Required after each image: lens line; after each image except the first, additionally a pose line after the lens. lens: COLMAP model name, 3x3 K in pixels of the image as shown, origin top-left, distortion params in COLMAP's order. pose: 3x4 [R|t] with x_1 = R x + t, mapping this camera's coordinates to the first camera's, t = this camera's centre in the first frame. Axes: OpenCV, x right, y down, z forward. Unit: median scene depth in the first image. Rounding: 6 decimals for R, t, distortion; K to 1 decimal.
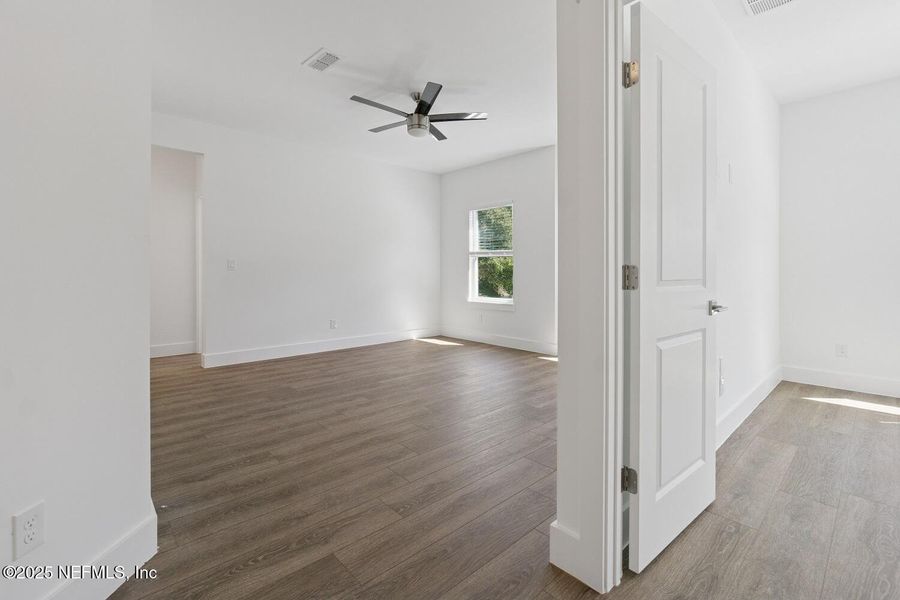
lens RADIAL K [[397.7, 0, 451.8], [0, 397.7, 277.1], [0, 0, 1]] dist [-0.002269, 0.000196]
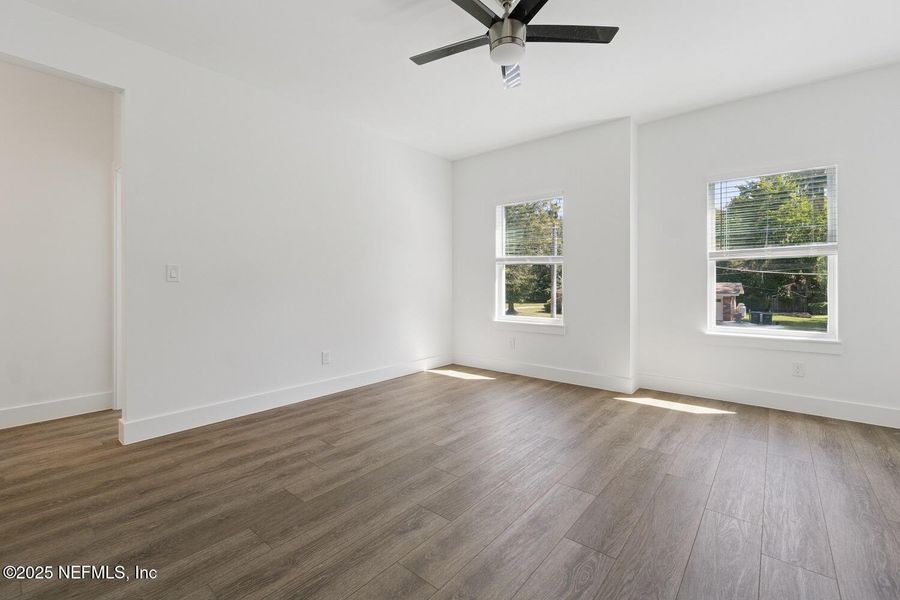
lens RADIAL K [[389.0, 0, 445.6], [0, 389.0, 283.3], [0, 0, 1]] dist [-0.001482, 0.000368]
pose [[0.993037, -0.002154, 0.117780, -0.156323], [0.003665, 0.999914, -0.012615, -0.004369], [-0.117743, 0.012959, 0.992960, 0.268417]]
